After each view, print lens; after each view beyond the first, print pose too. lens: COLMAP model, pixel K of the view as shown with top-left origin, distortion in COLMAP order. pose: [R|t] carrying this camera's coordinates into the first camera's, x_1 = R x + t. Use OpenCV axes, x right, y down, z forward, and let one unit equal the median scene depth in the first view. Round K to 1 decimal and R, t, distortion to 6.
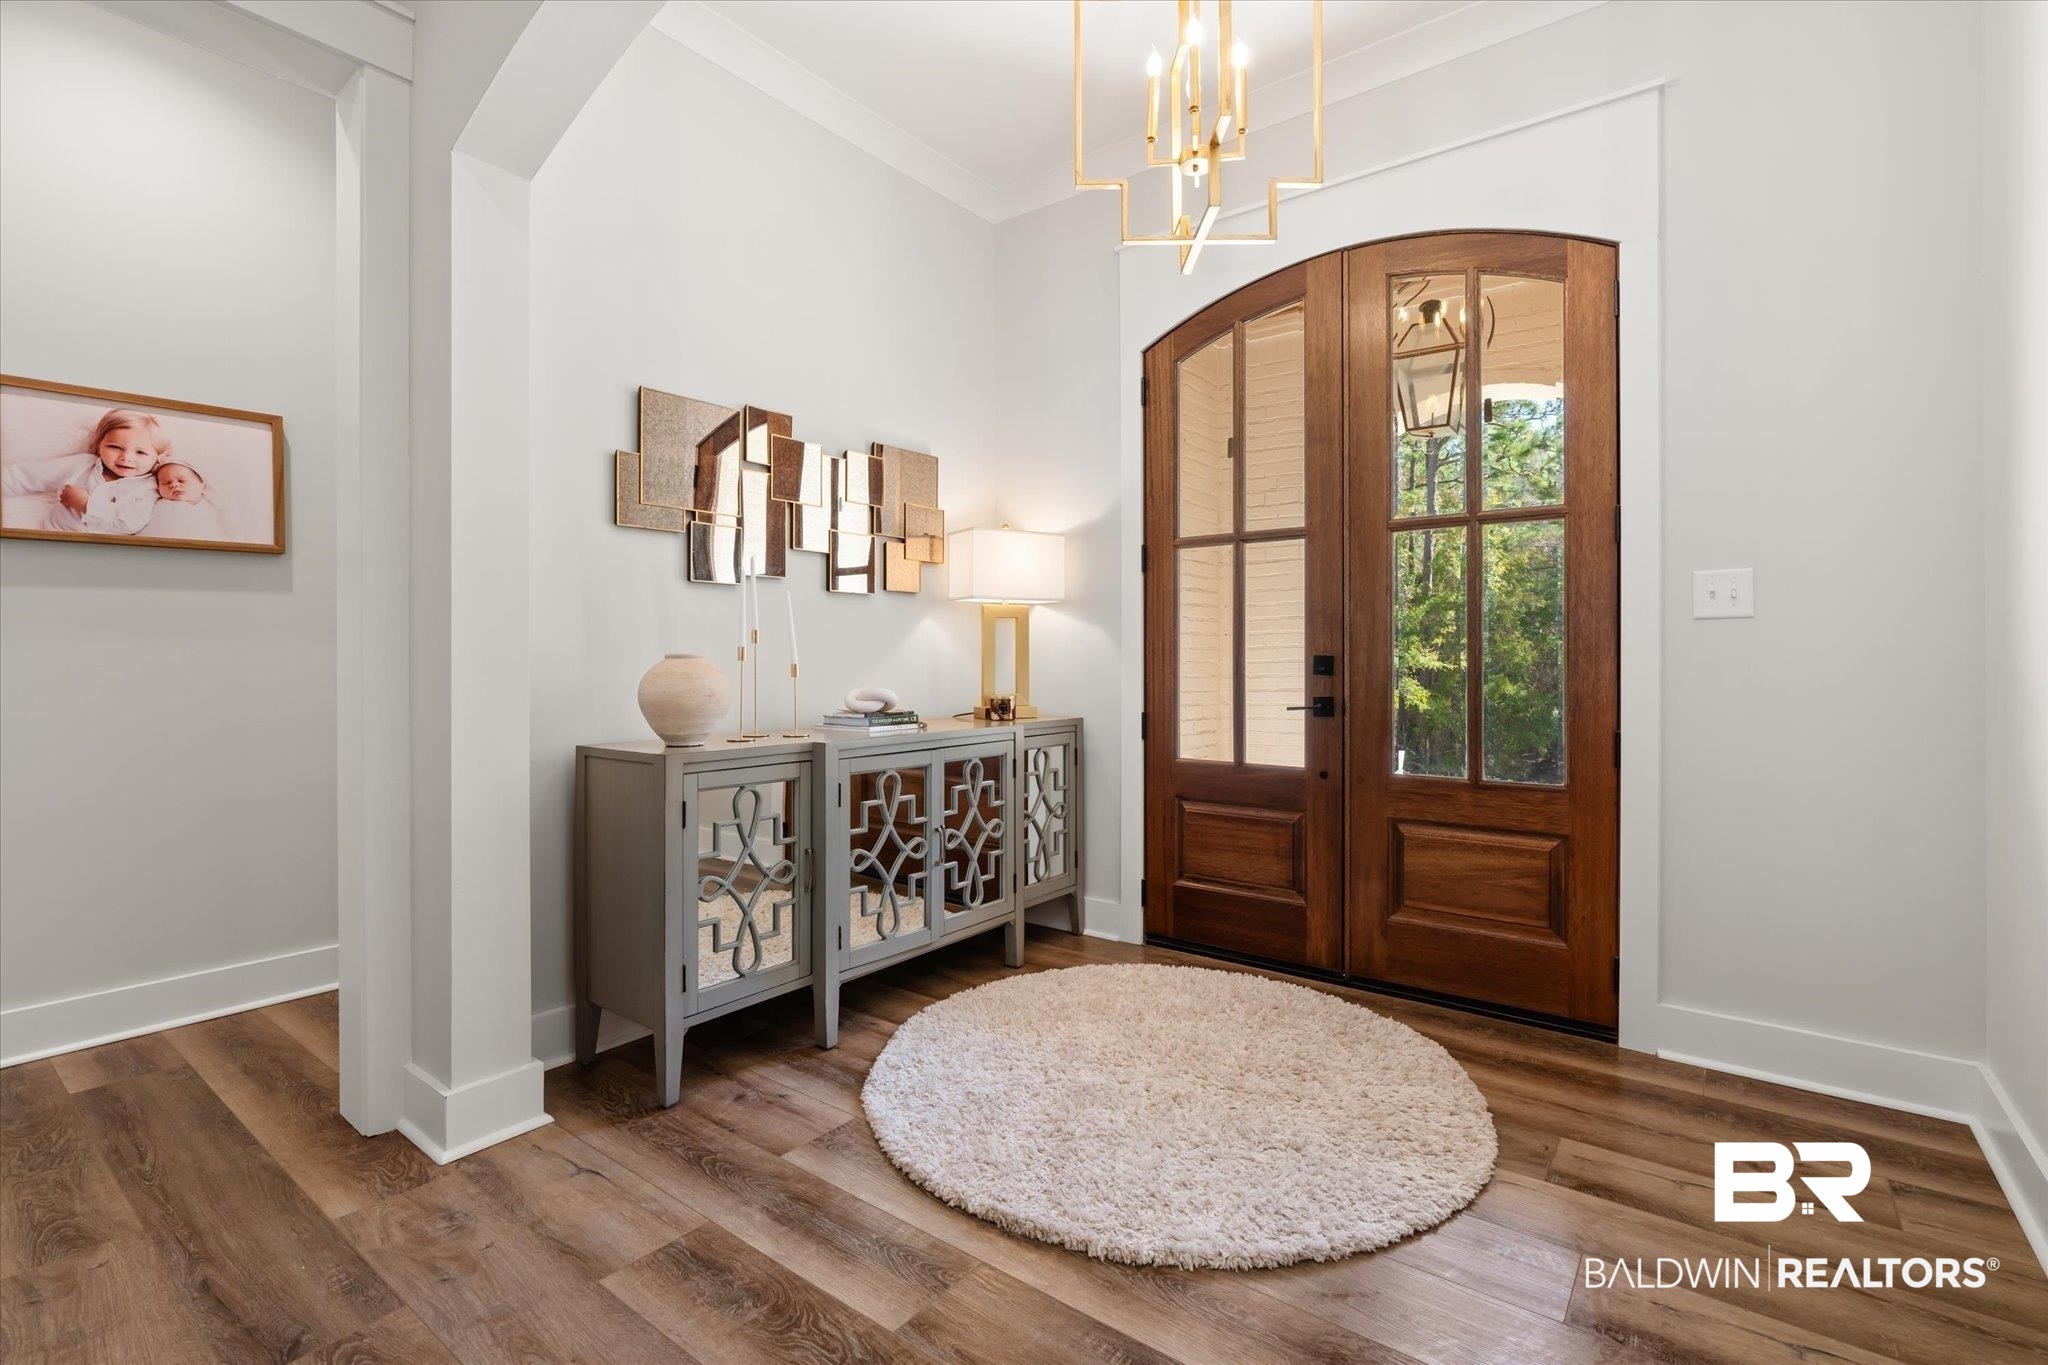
lens RADIAL K [[939.0, 0, 1028.5], [0, 939.0, 666.5], [0, 0, 1]] dist [0.001909, 0.000301]
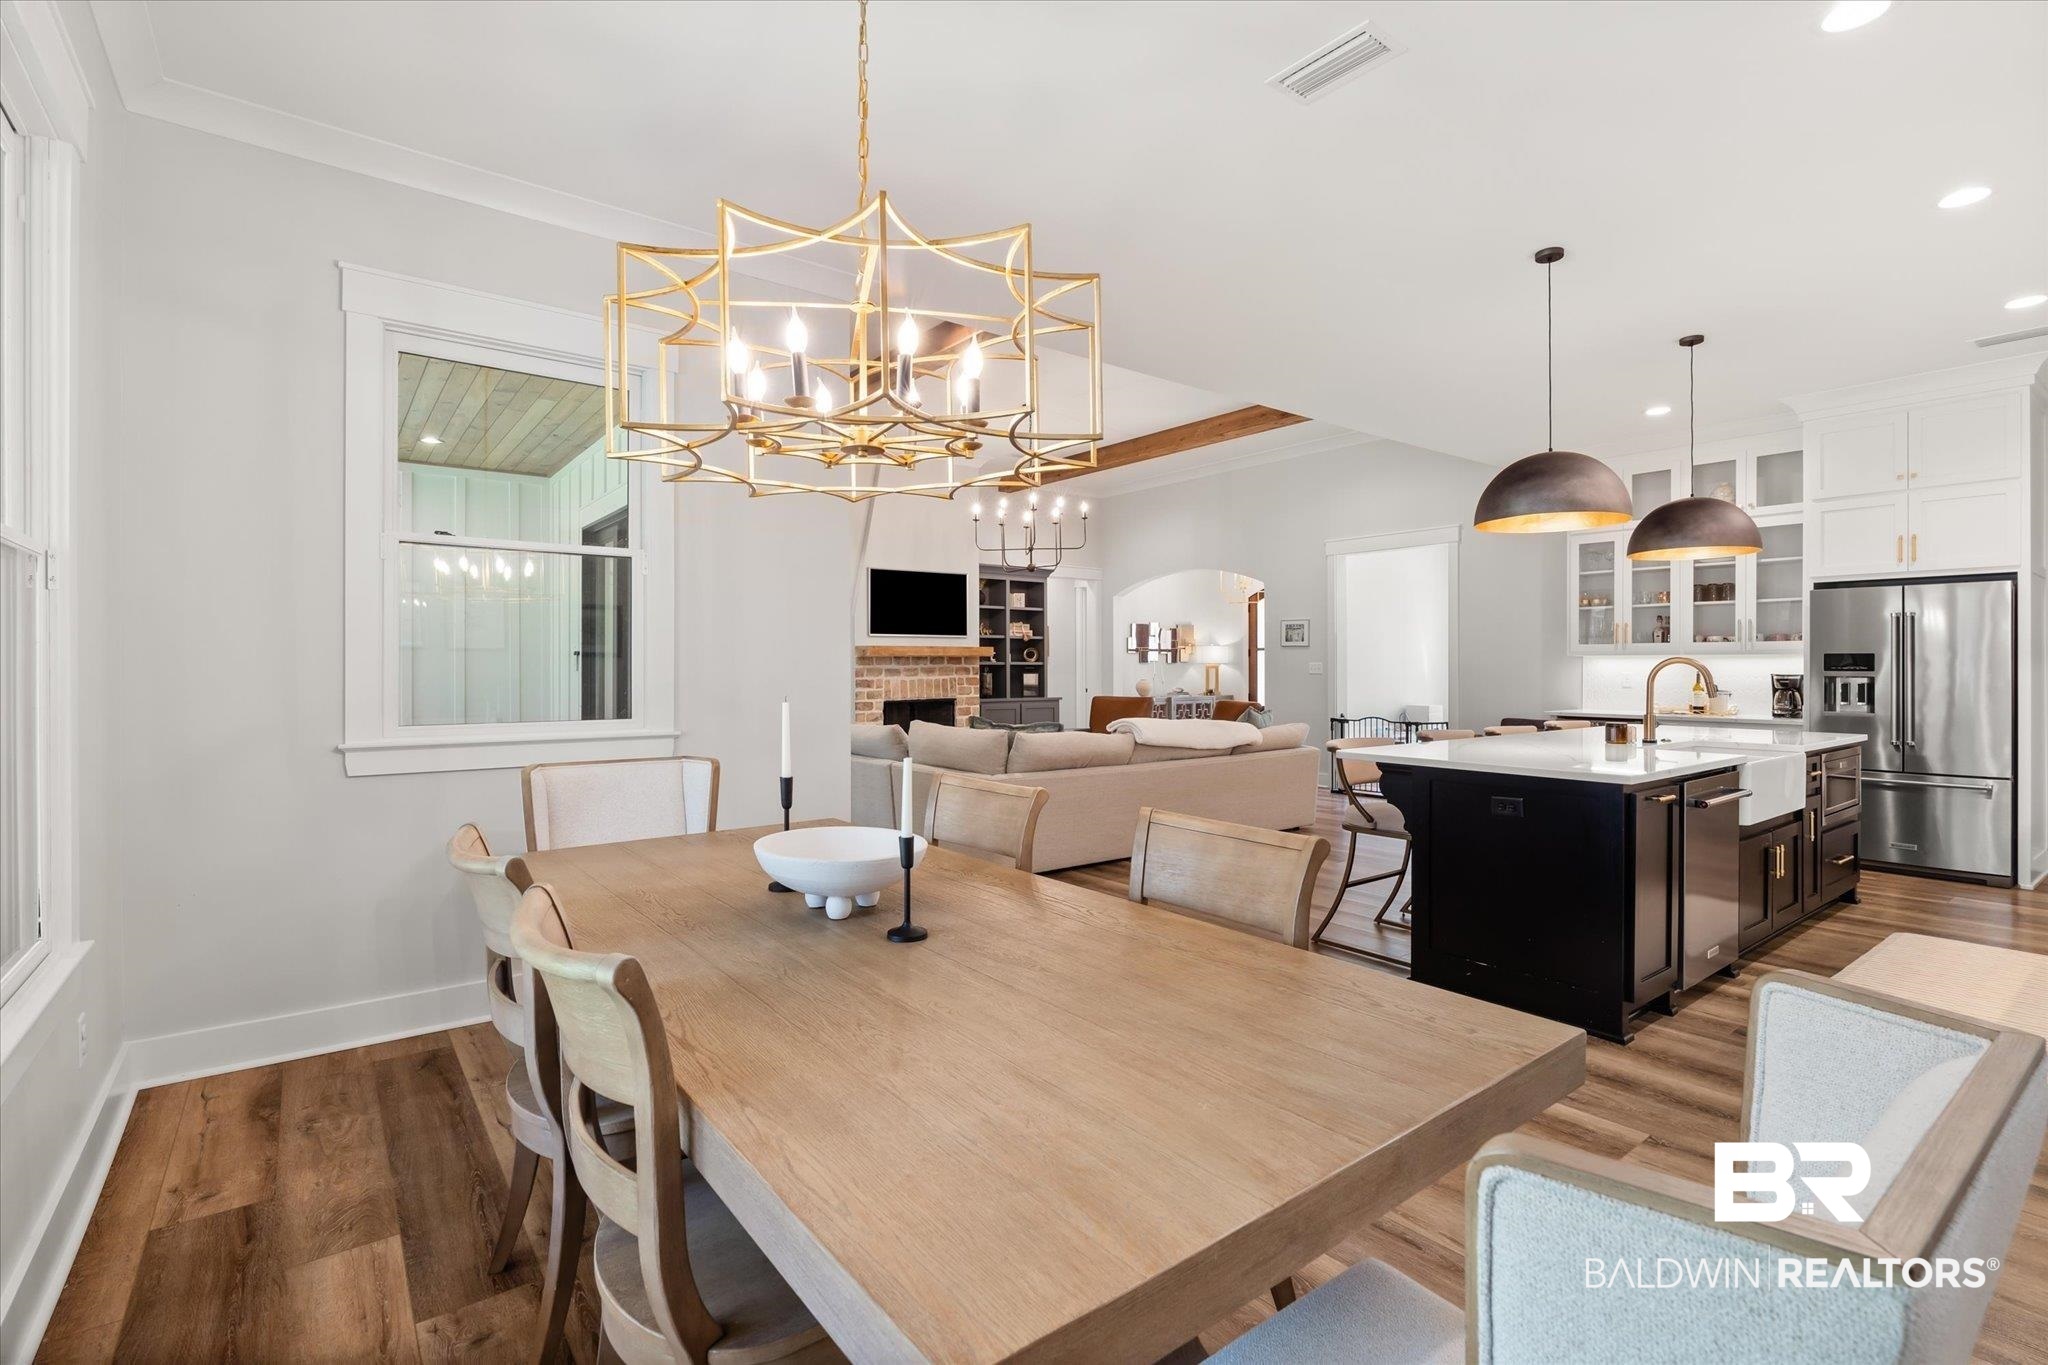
lens RADIAL K [[939.0, 0, 1017.0], [0, 939.0, 673.1], [0, 0, 1]] dist [0.001909, 0.000301]
pose [[0.964746, -0.003482, -0.263161, 0.209231], [0.001932, 0.999979, -0.006150, -0.010333], [0.263177, 0.005425, 0.964732, -2.787740]]
